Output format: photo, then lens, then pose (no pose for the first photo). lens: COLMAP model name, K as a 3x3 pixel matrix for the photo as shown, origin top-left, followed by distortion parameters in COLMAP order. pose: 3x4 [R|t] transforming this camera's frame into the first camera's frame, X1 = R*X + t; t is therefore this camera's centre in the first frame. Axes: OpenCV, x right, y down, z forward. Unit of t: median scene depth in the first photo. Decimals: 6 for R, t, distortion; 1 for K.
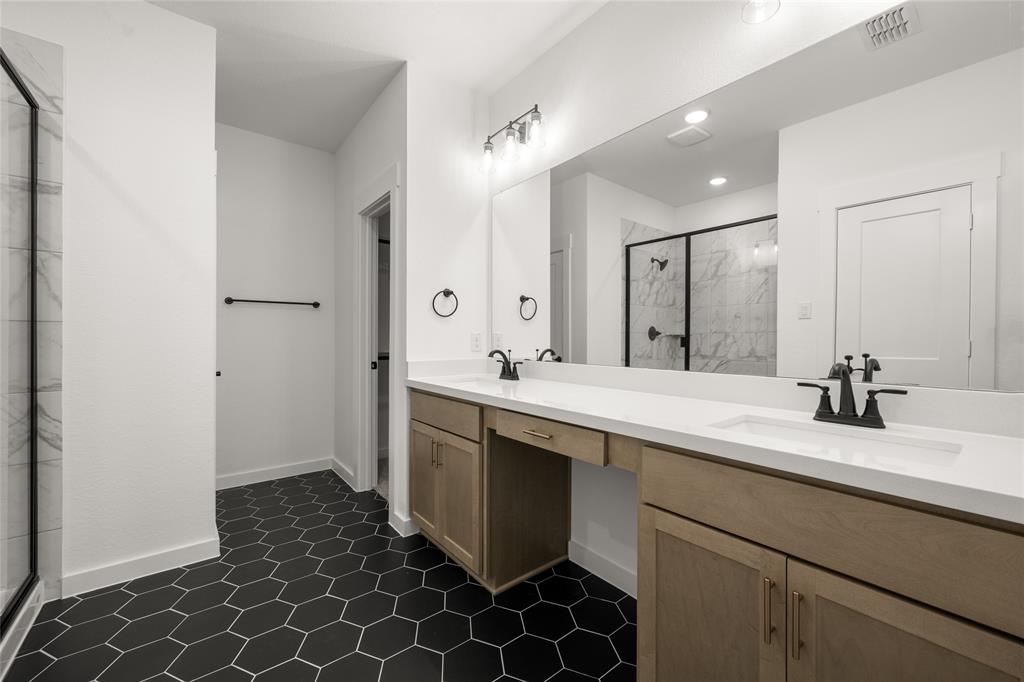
lens RADIAL K [[406.2, 0, 519.5], [0, 406.2, 339.2], [0, 0, 1]] dist [0.000954, -0.000123]
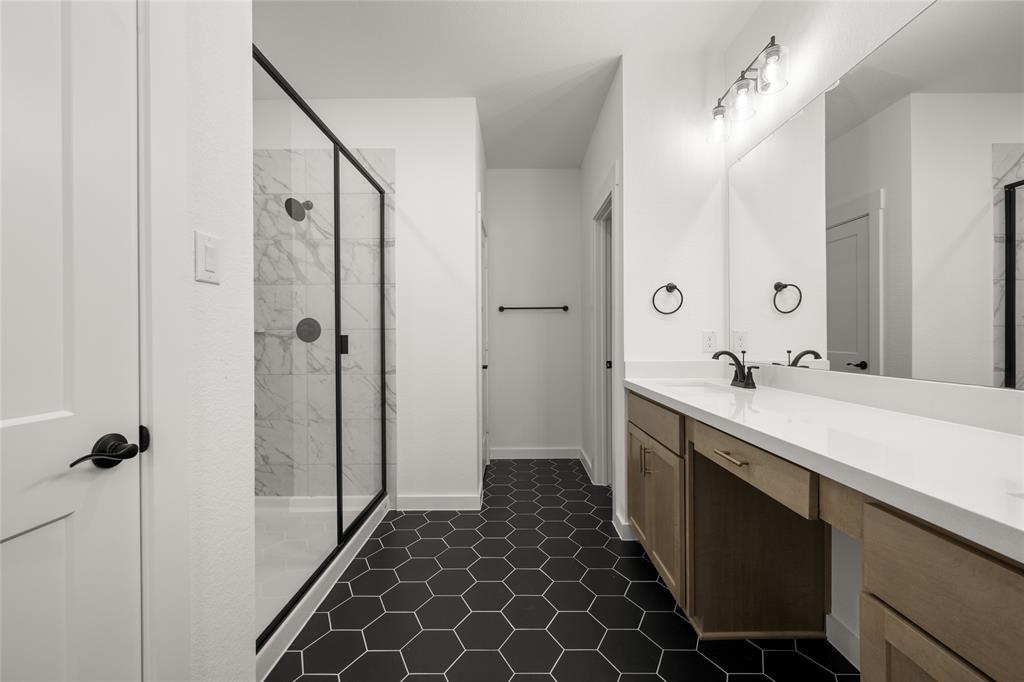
lens RADIAL K [[406.2, 0, 512.3], [0, 406.2, 339.6], [0, 0, 1]] dist [0.000954, -0.000123]
pose [[0.773416, -0.006046, -0.633870, 0.153580], [0.006944, 0.999975, -0.001065, 0.001327], [0.633860, -0.003578, 0.773439, 0.082518]]
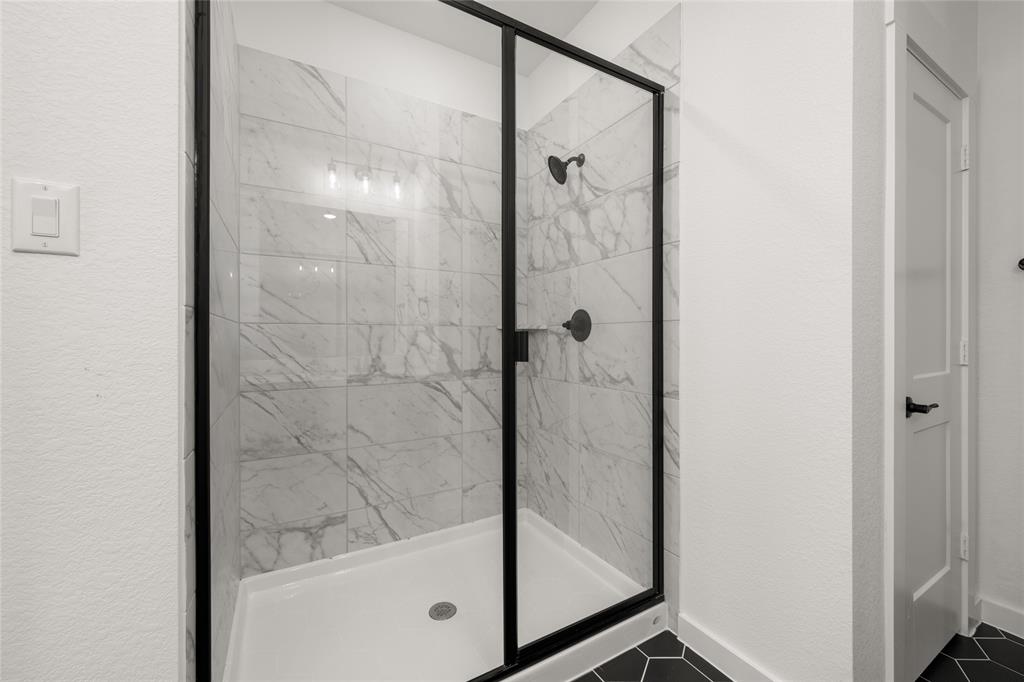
lens RADIAL K [[406.2, 0, 502.5], [0, 406.2, 339.4], [0, 0, 1]] dist [0.000954, -0.000123]
pose [[-0.156176, 0.001280, -0.987728, -0.174850], [-0.001992, 0.999997, 0.001611, -0.002235], [0.987727, 0.002219, -0.156173, 0.646517]]
